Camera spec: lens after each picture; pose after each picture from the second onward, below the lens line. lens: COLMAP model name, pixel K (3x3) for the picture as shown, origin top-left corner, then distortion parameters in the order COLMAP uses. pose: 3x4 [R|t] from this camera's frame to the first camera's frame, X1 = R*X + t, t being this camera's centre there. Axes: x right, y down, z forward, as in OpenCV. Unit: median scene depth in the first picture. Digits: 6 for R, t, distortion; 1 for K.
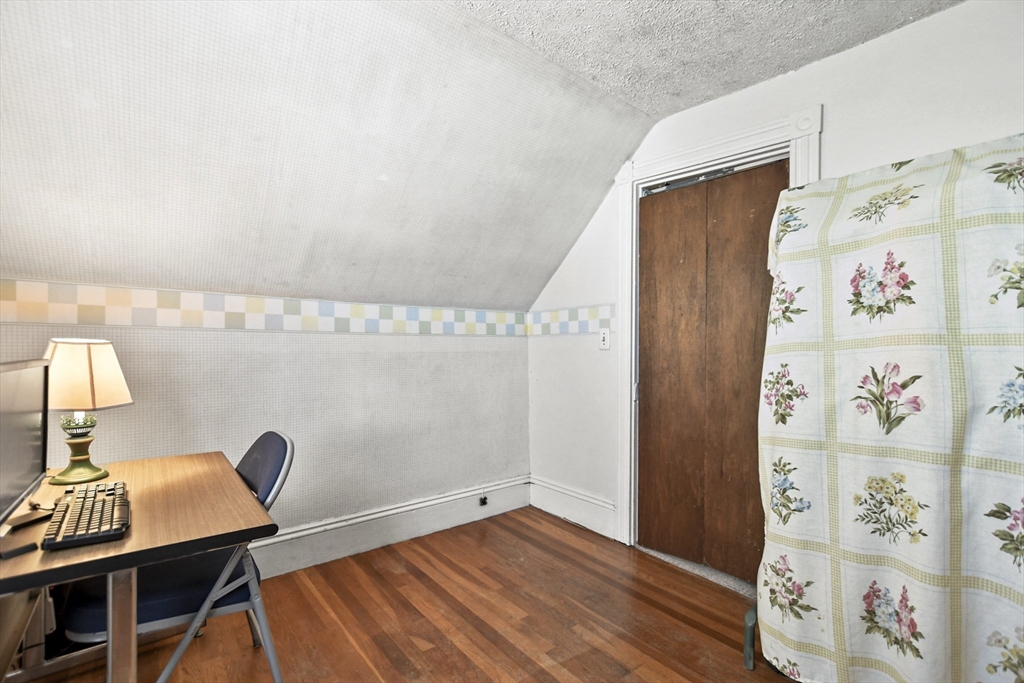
lens RADIAL K [[472.7, 0, 509.1], [0, 472.7, 345.1], [0, 0, 1]] dist [-0.001603, 0.000092]
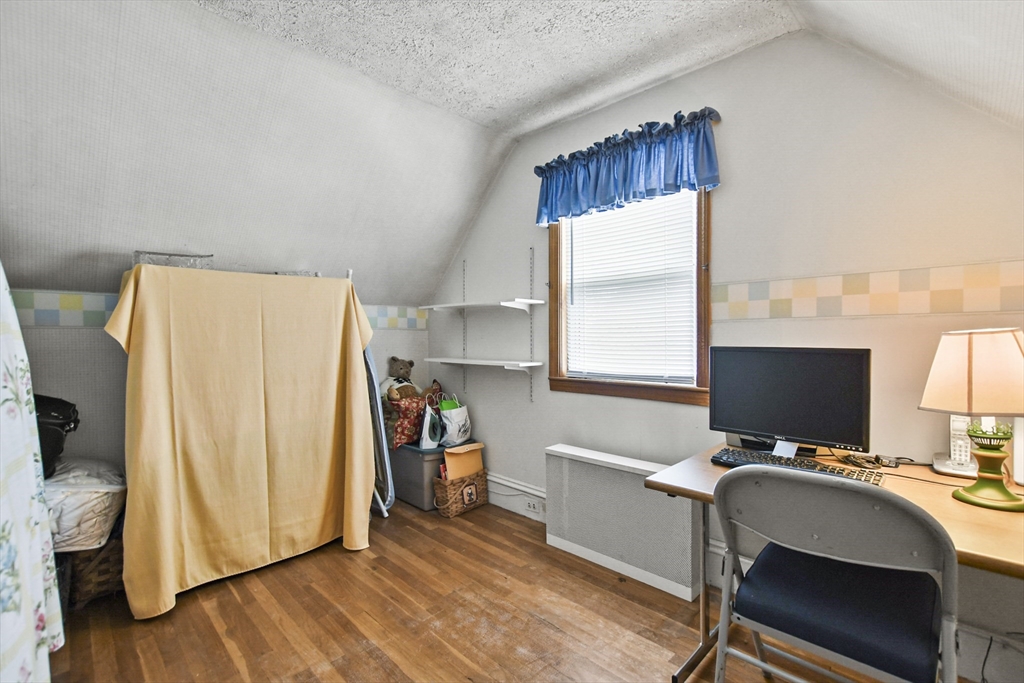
lens RADIAL K [[450.4, 0, 514.5], [0, 450.4, 345.5], [0, 0, 1]] dist [-0.008726, 0.000216]
pose [[-0.994720, -0.009604, -0.102173, -0.023359], [-0.010498, 0.999911, 0.008215, 0.014341], [0.102085, 0.009244, -0.994733, 1.175775]]
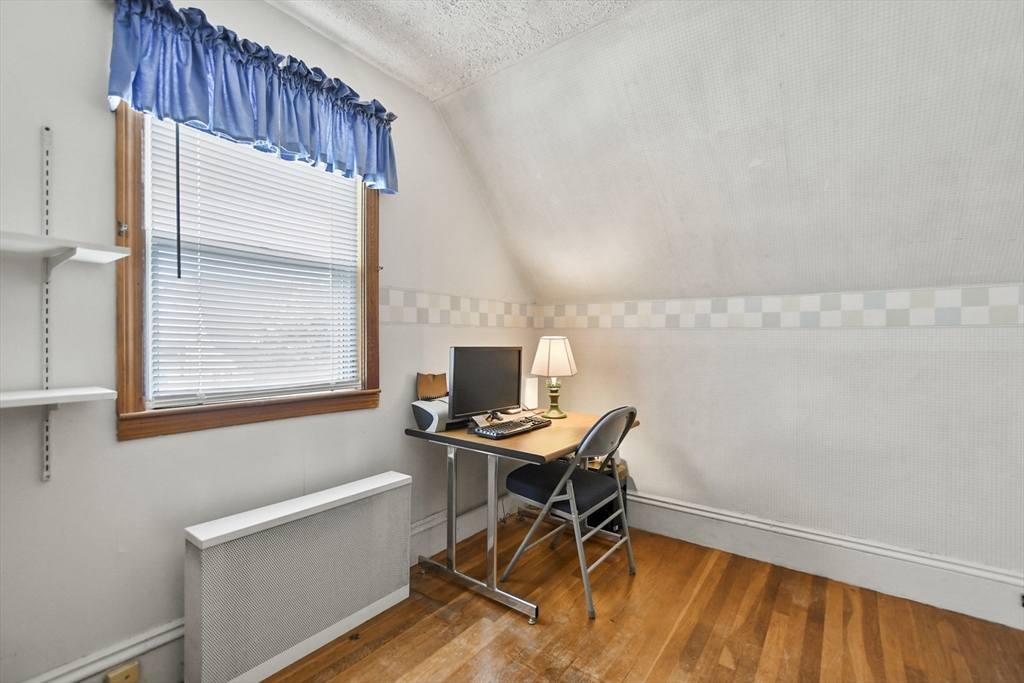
lens RADIAL K [[460.6, 0, 495.6], [0, 460.6, 338.5], [0, 0, 1]] dist [0.000945, 0.000214]
pose [[0.228408, -0.008375, -0.973529, 0.494837], [-0.006399, 0.999928, -0.010103, 0.009394], [0.973544, 0.008537, 0.228338, 0.280187]]
